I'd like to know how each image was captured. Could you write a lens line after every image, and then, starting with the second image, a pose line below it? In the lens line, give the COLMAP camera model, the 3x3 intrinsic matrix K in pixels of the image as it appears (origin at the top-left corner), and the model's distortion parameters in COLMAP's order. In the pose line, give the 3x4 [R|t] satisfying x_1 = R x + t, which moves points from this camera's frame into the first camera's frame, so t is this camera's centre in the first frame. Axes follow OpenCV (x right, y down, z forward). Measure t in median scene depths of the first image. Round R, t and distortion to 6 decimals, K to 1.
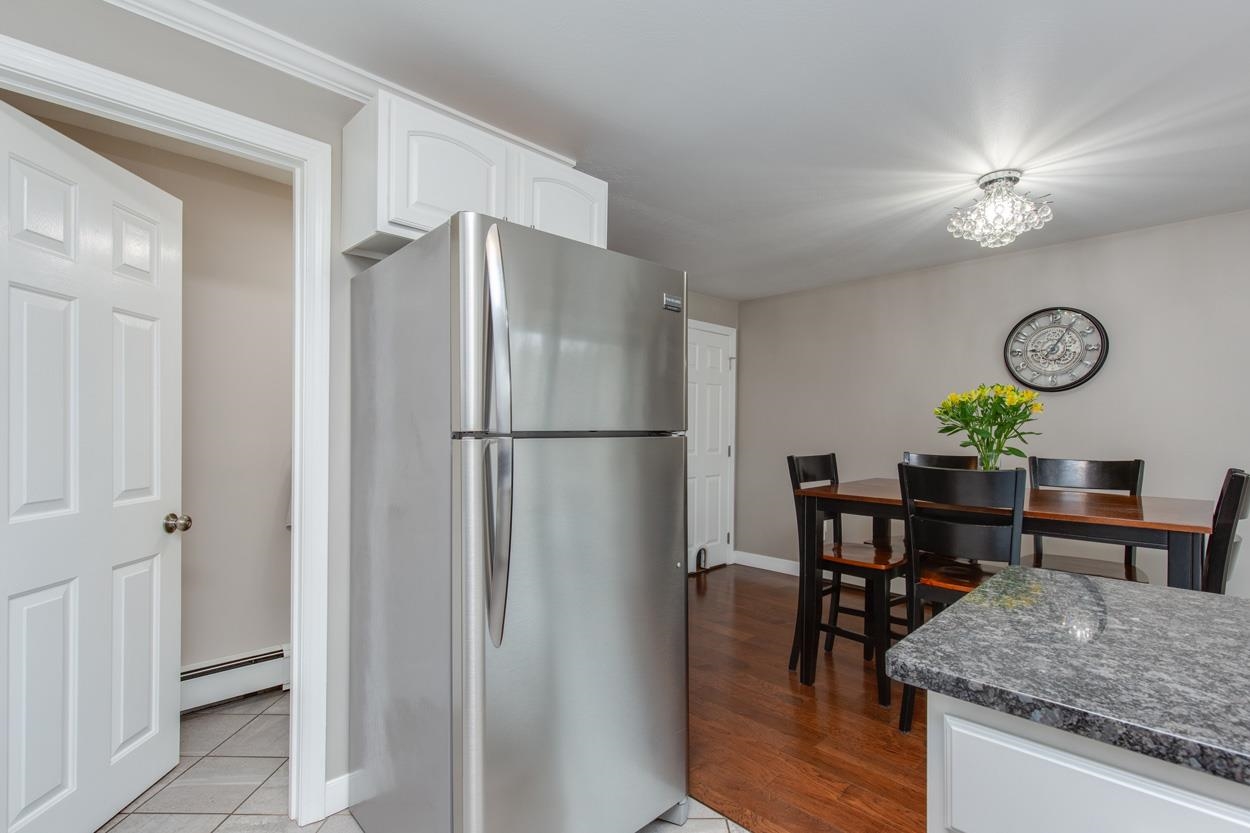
lens RADIAL K [[587.2, 0, 638.2], [0, 587.2, 426.4], [0, 0, 1]] dist [0.007681, -0.002958]
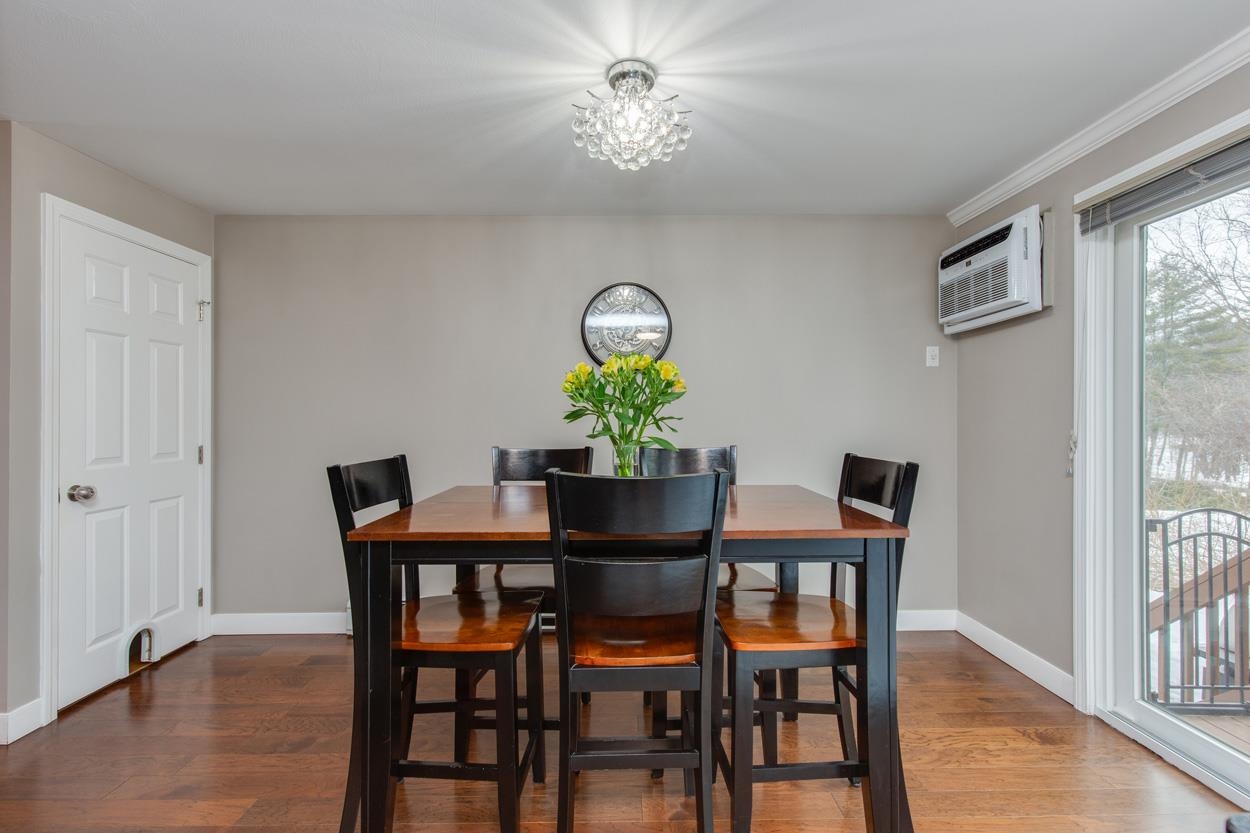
lens RADIAL K [[587.2, 0, 624.9], [0, 587.2, 420.7], [0, 0, 1]] dist [0.007681, -0.002958]
pose [[0.717407, -0.011108, 0.696566, 0.071858], [0.006151, 0.999935, 0.009610, 0.005612], [-0.696627, -0.002610, 0.717429, 0.400274]]
